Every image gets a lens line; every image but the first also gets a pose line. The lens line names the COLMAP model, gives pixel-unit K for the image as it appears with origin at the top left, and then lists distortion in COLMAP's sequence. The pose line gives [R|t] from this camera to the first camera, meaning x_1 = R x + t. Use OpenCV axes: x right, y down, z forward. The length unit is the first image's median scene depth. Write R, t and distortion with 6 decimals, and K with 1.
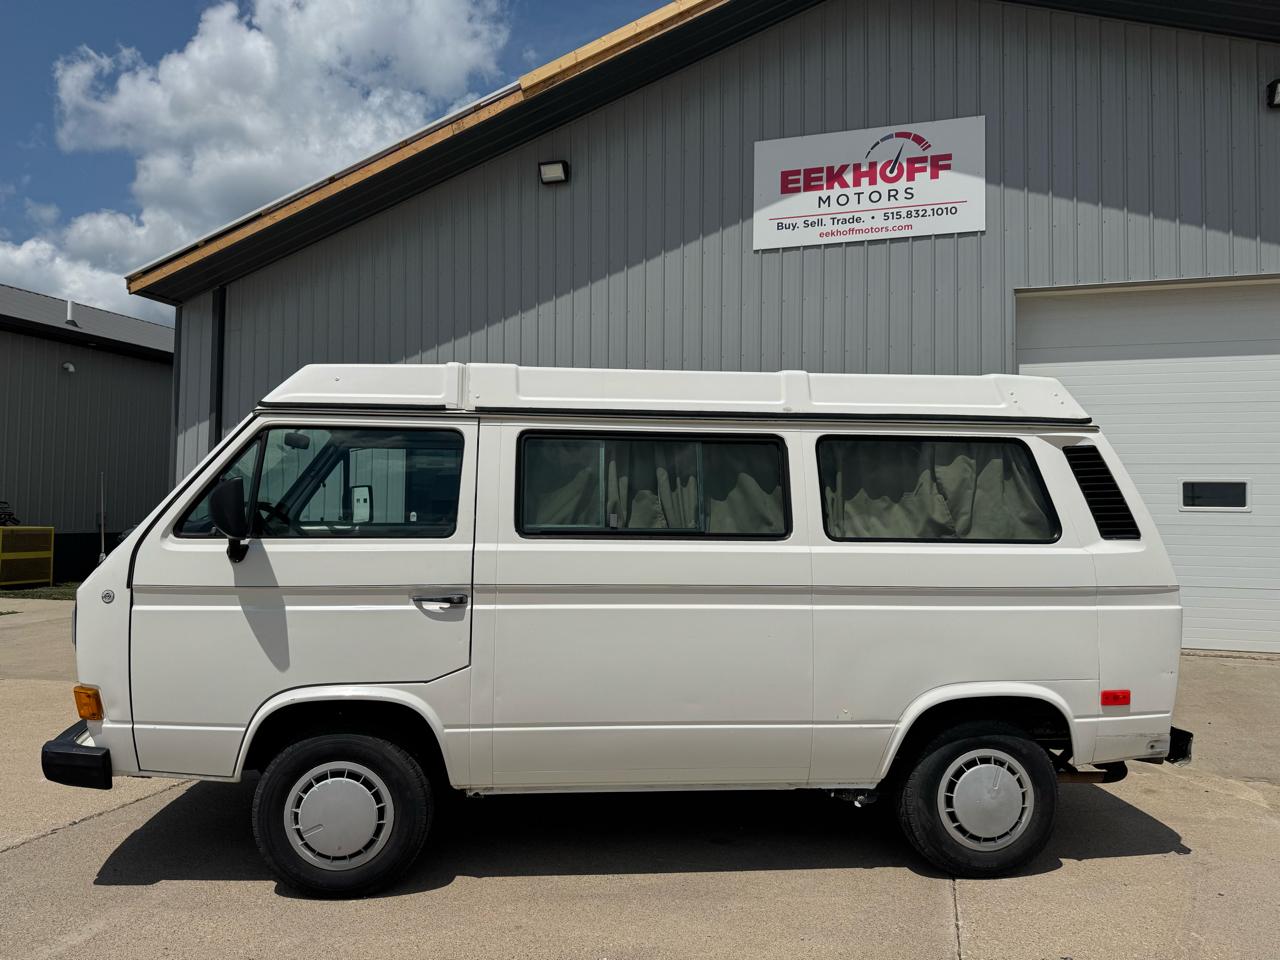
lens RADIAL K [[910.2, 0, 640.0], [0, 910.2, 480.0], [0, 0, 1]] dist [0.054858, -0.090323]
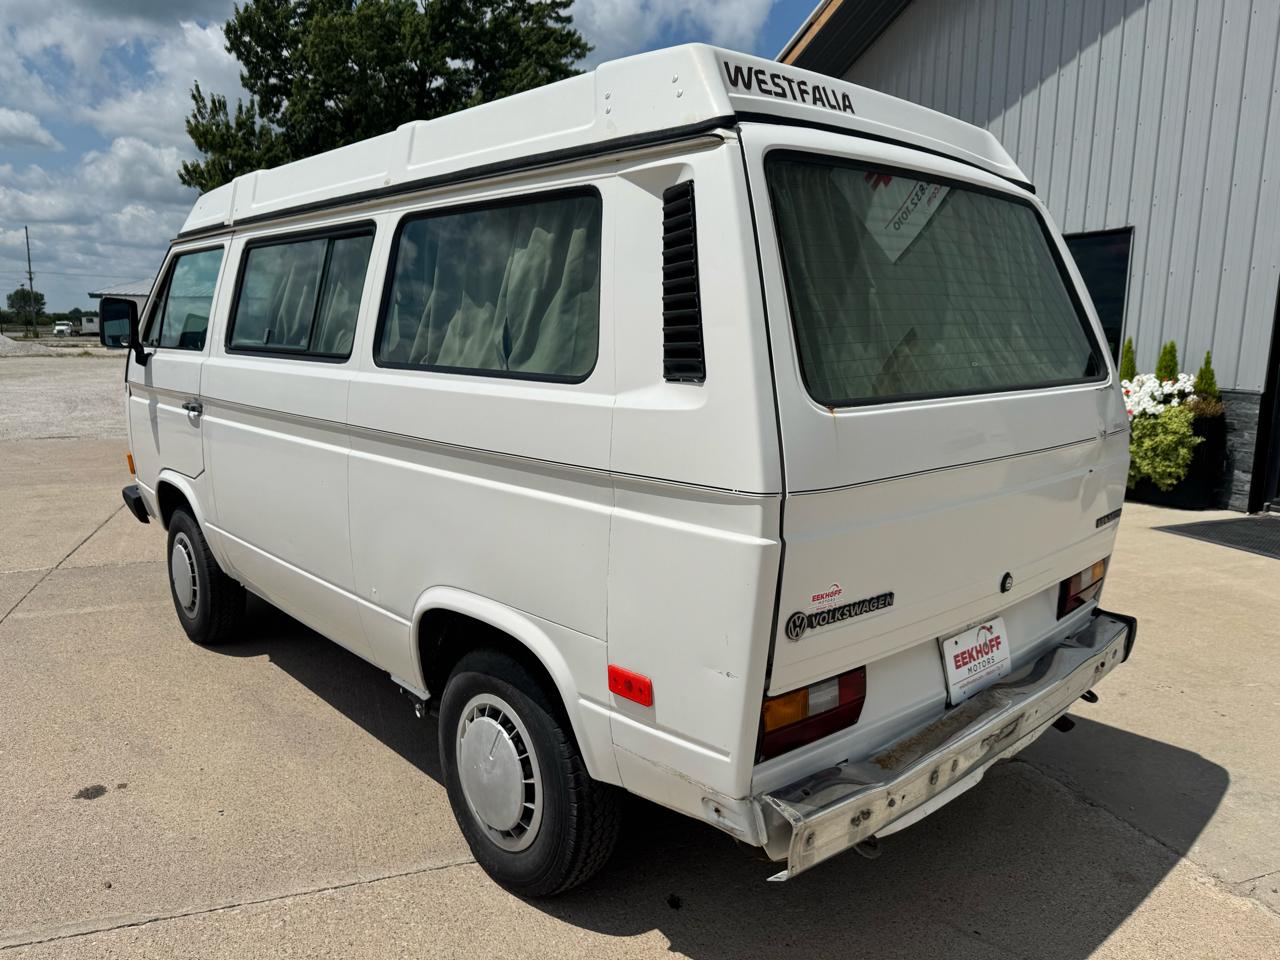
lens RADIAL K [[908.1, 0, 625.2], [0, 908.1, 484.5], [0, 0, 1]] dist [0.060723, -0.084310]
pose [[0.589456, 0.132089, -0.796928, 0.856666], [0.019475, 0.983930, 0.177489, 0.031896], [0.807565, -0.120142, 0.577411, 0.671782]]
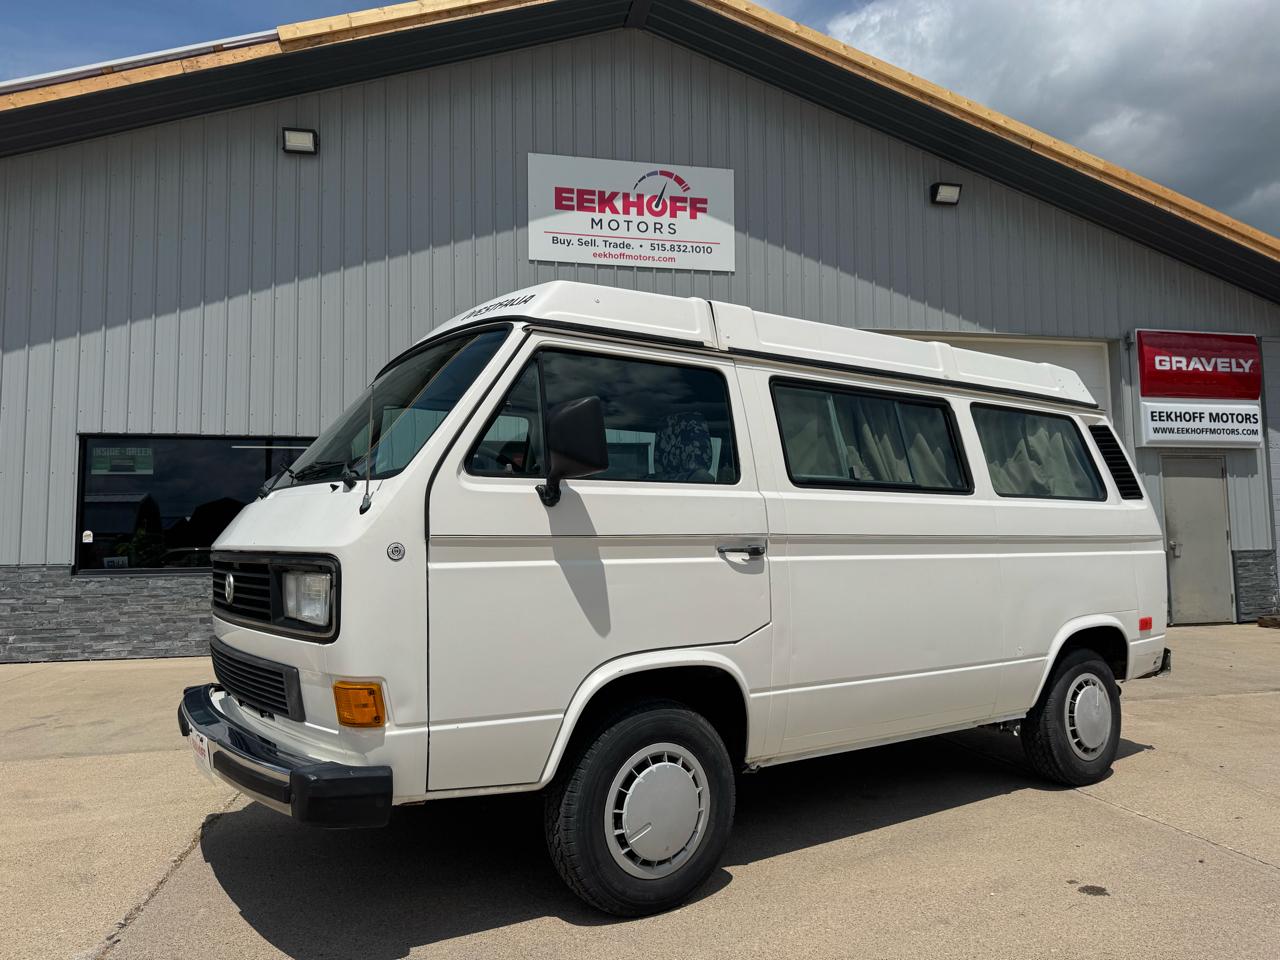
lens RADIAL K [[902.7, 0, 653.8], [0, 902.7, 481.8], [0, 0, 1]] dist [0.064443, -0.089732]
pose [[0.866020, 0.017399, 0.499707, -0.648821], [0.005847, 0.998974, -0.044914, 0.089725], [-0.499975, 0.041818, 0.865029, 0.234267]]
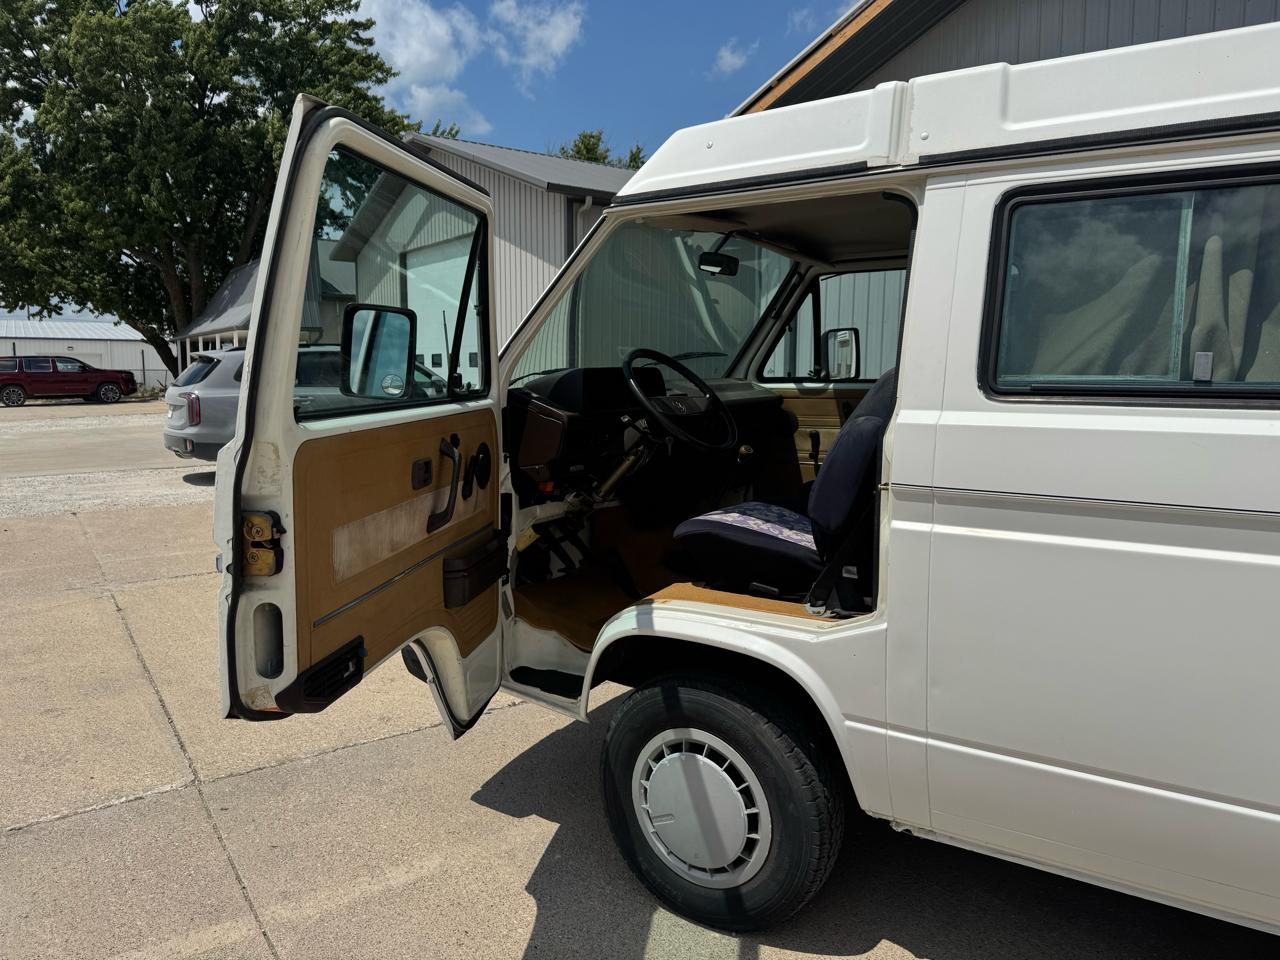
lens RADIAL K [[925.4, 0, 624.8], [0, 925.4, 473.6], [0, 0, 1]] dist [0.002766, 0.001337]
pose [[0.775268, 0.062770, -0.628505, 0.037108], [0.023882, 0.991425, 0.128474, 0.028323], [0.631180, -0.114611, 0.767122, 0.406700]]
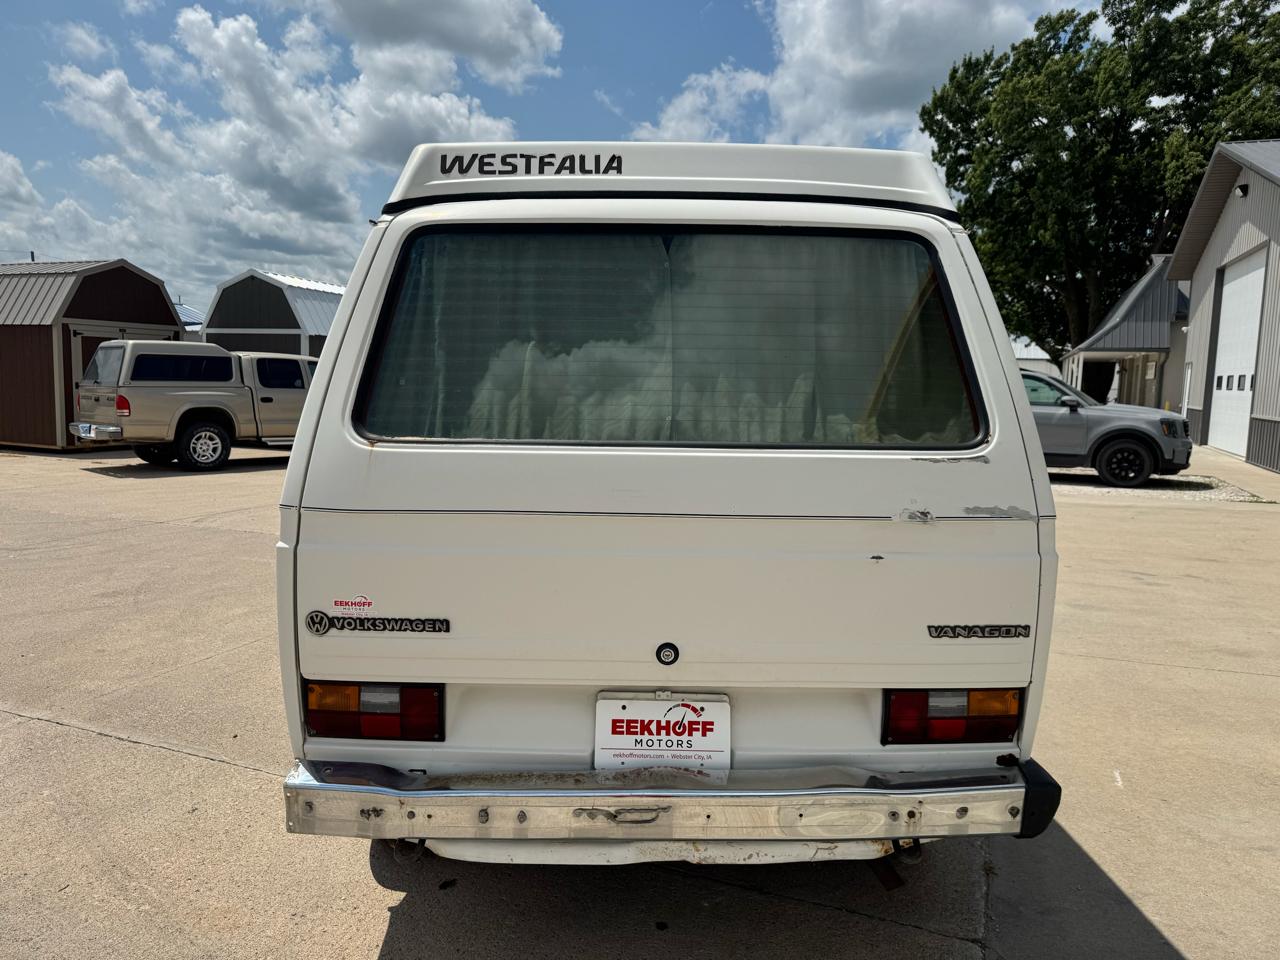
lens RADIAL K [[907.9, 0, 640.0], [0, 907.9, 480.0], [0, 0, 1]] dist [0.008268, -0.001575]
pose [[-0.087805, 0.102473, -0.990853, 1.052591], [0.007450, 0.994734, 0.102215, 0.045093], [0.996110, 0.001593, -0.088106, 1.205815]]
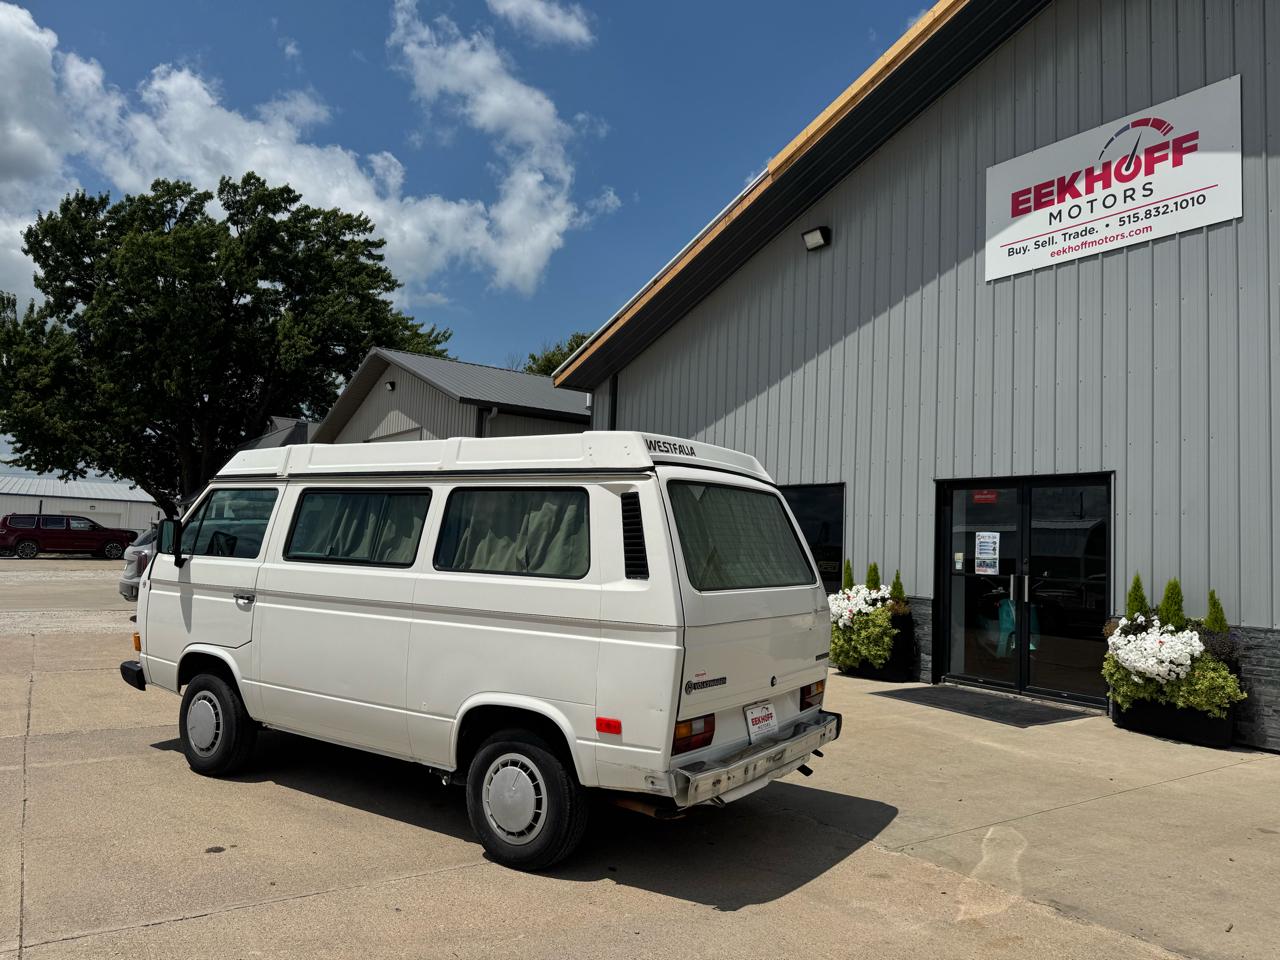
lens RADIAL K [[910.2, 0, 640.0], [0, 910.2, 480.0], [0, 0, 1]] dist [0.054858, -0.090323]
pose [[0.772195, -0.026434, -0.634836, 1.160658], [-0.009184, 0.998566, -0.052749, 0.004827], [0.635319, 0.046563, 0.770844, 0.173275]]
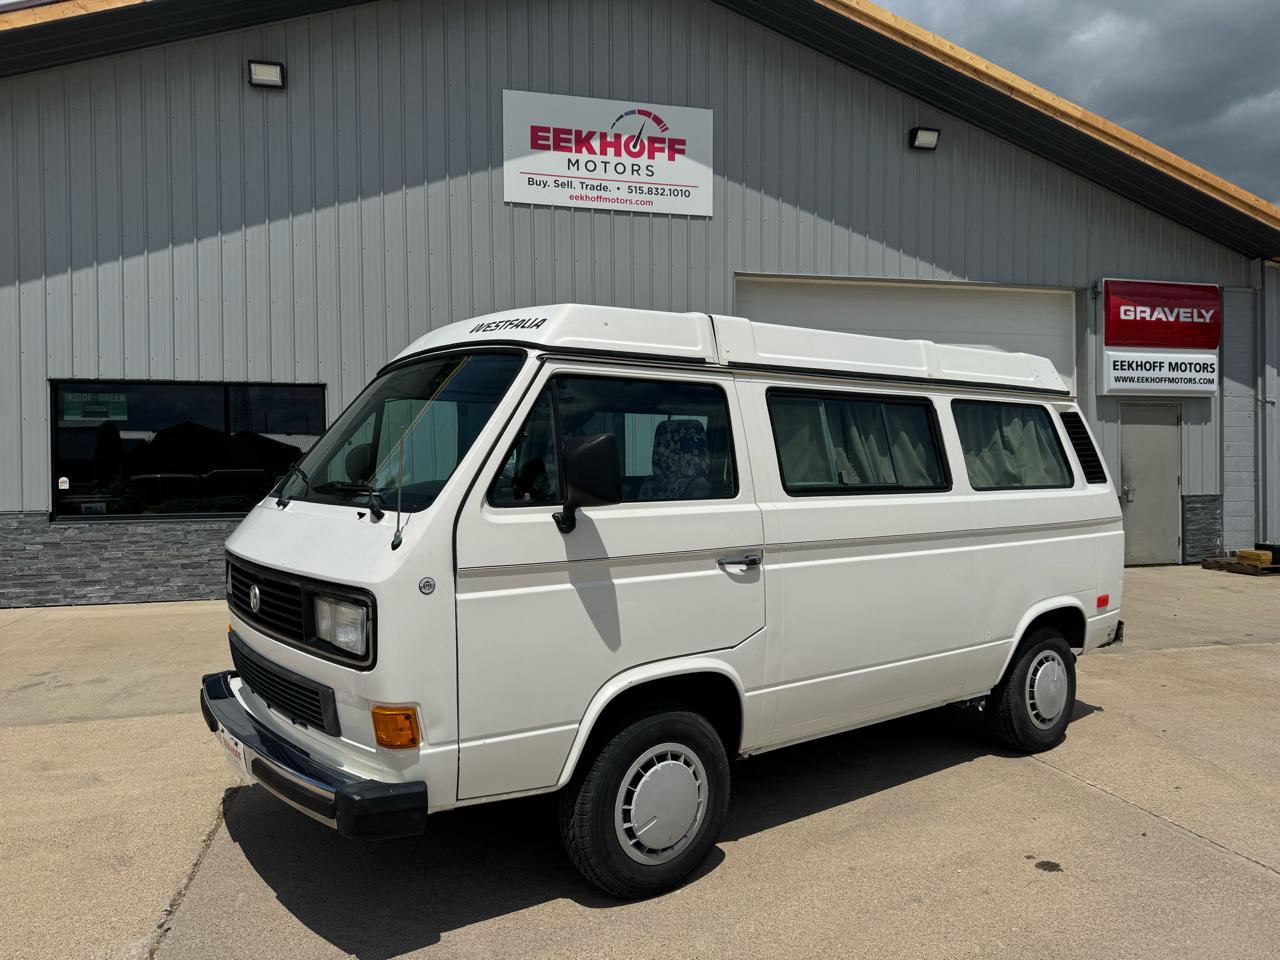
lens RADIAL K [[901.8, 0, 650.9], [0, 901.8, 483.3], [0, 0, 1]] dist [0.070807, -0.107235]
pose [[0.846364, -0.023053, 0.532105, -0.701888], [-0.003239, 0.998822, 0.048426, 0.002416], [-0.532594, -0.042709, 0.845292, 0.218068]]
